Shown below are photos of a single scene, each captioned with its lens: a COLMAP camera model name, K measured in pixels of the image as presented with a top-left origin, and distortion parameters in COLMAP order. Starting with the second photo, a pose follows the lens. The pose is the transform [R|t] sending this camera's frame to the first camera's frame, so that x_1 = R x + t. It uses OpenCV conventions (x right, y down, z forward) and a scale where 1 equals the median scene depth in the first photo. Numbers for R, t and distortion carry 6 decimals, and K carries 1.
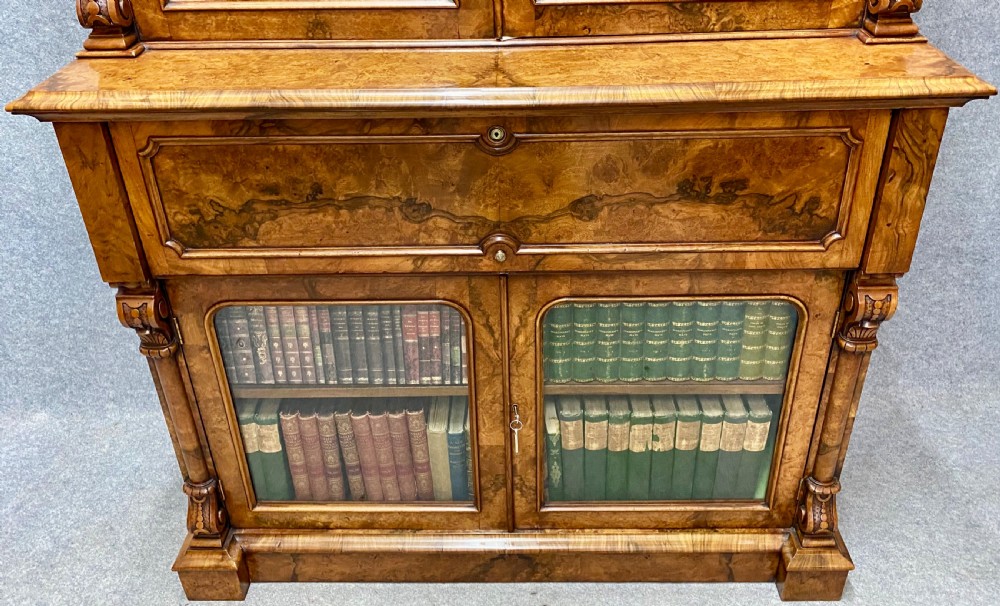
lens RADIAL K [[831.4, 0, 509.8], [0, 831.4, 237.1], [0, 0, 1]] dist [0.021212, -0.015863]
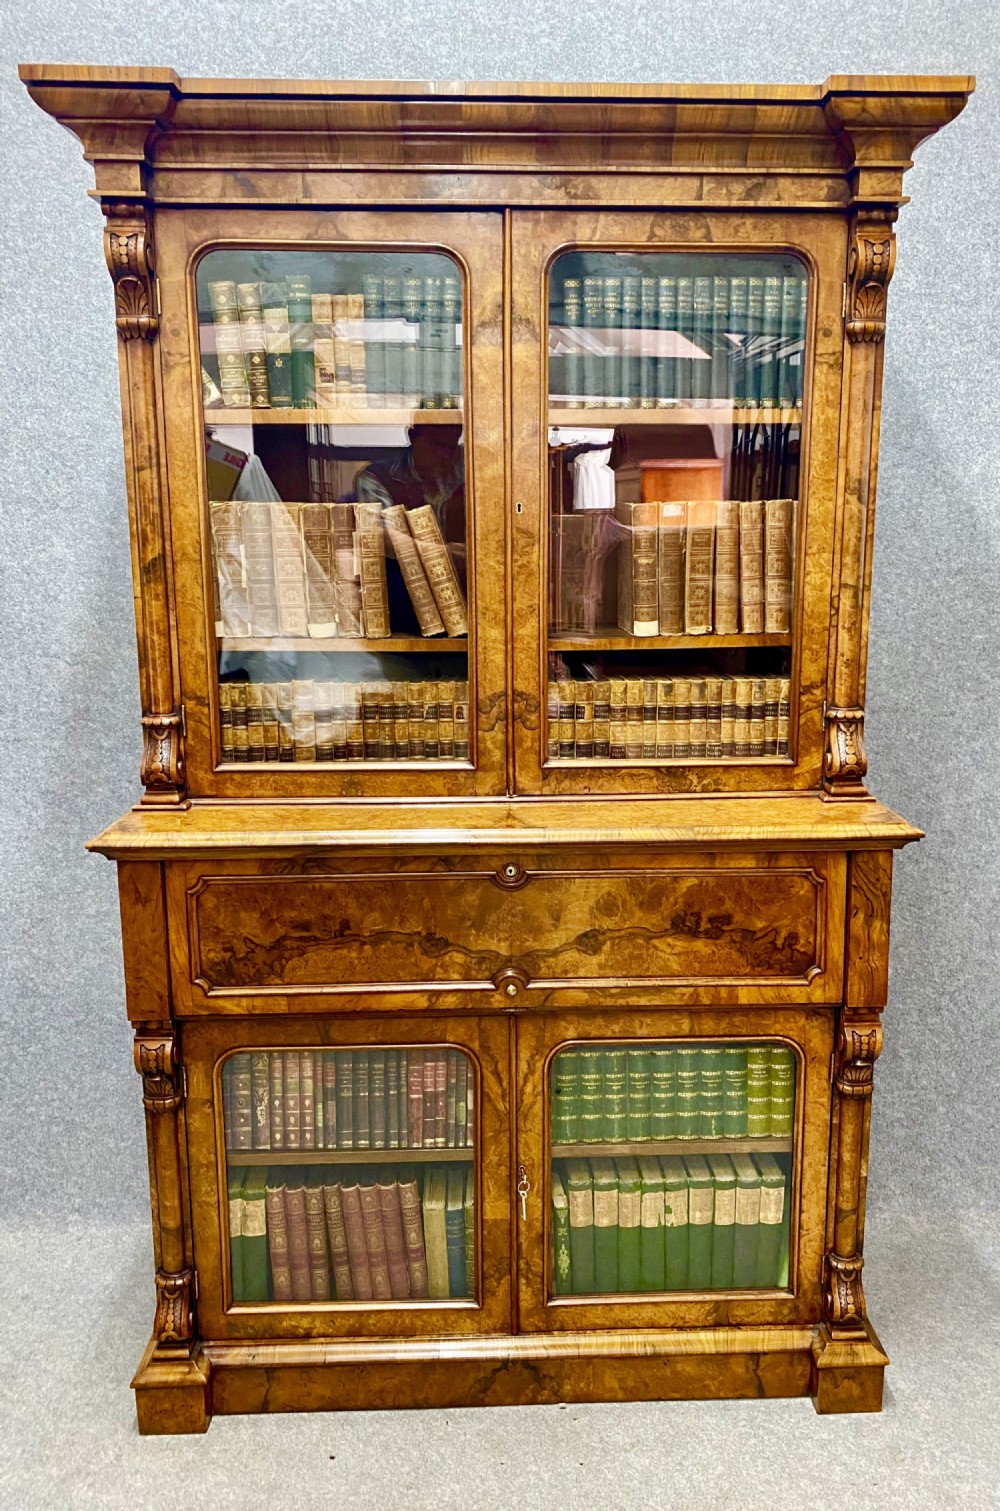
lens RADIAL K [[1187.1, 0, 542.4], [0, 1187.1, 748.1], [0, 0, 1]] dist [0.123513, -0.196213]
pose [[0.998261, 0.008860, 0.058288, -0.064343], [0.010655, 0.945255, -0.326159, 0.229851], [-0.057986, 0.326213, 0.943516, -0.558932]]
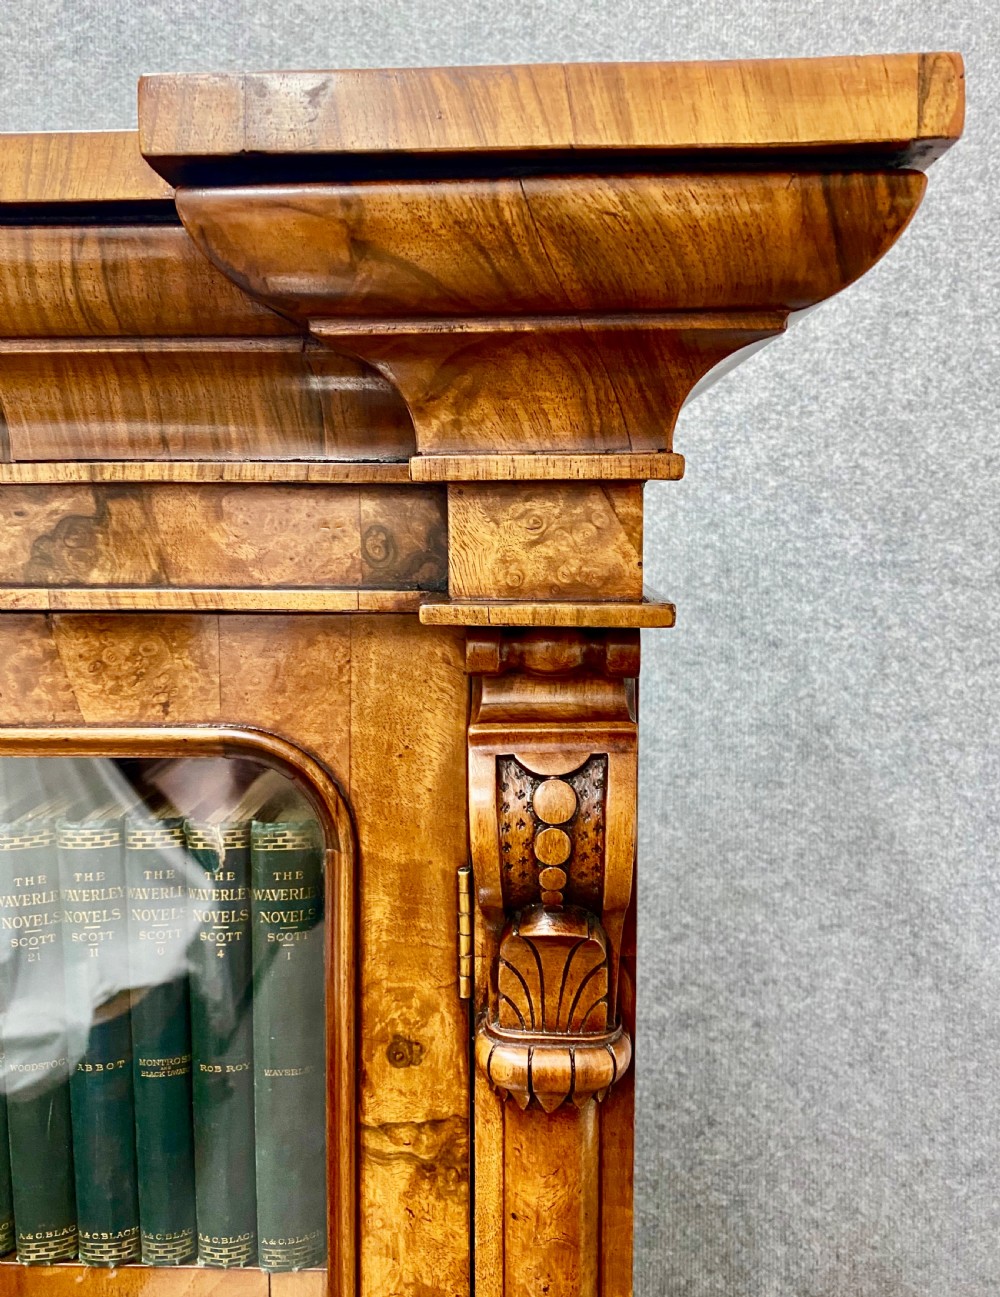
lens RADIAL K [[1167.4, 0, 478.6], [0, 1167.4, 648.1], [0, 0, 1]] dist [-0.009555, -0.004893]
pose [[0.999374, 0.024636, -0.025402, 0.411620], [-0.032928, 0.910311, -0.412614, -0.725611], [0.012958, 0.413192, 0.910552, 0.292295]]
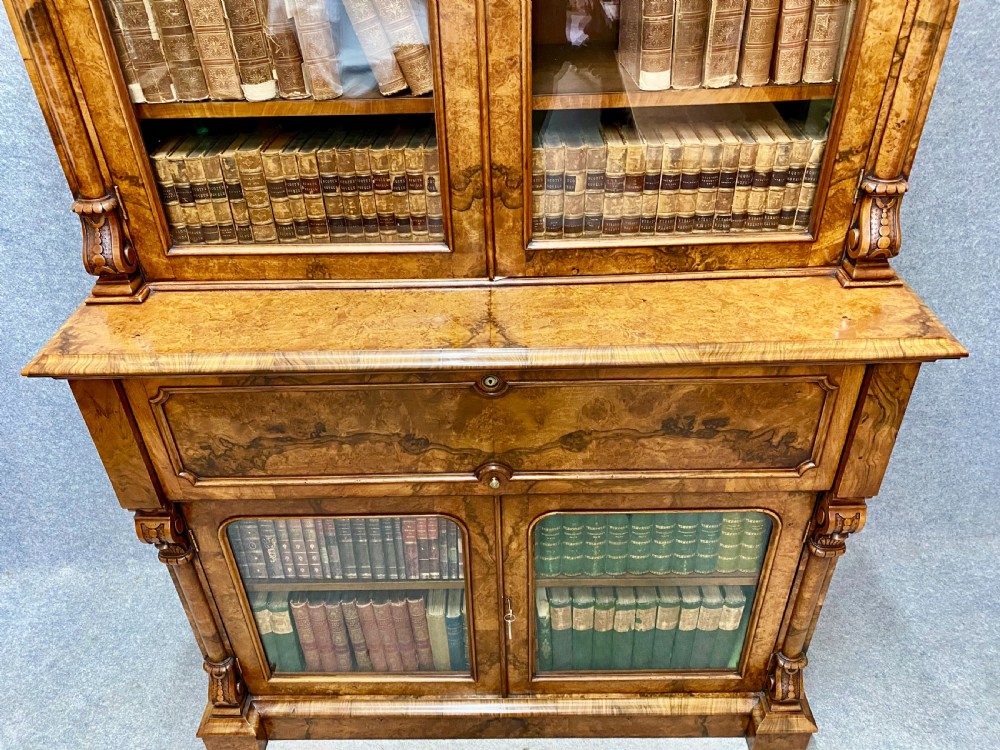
lens RADIAL K [[785.0, 0, 500.0], [0, 785.0, 375.0], [0, 0, 1]] dist [0.012510, -0.000375]
pose [[0.999958, -0.008472, 0.003545, -0.006743], [0.008114, 0.995822, 0.090953, -0.205955], [-0.004300, -0.090920, 0.995849, 0.013203]]
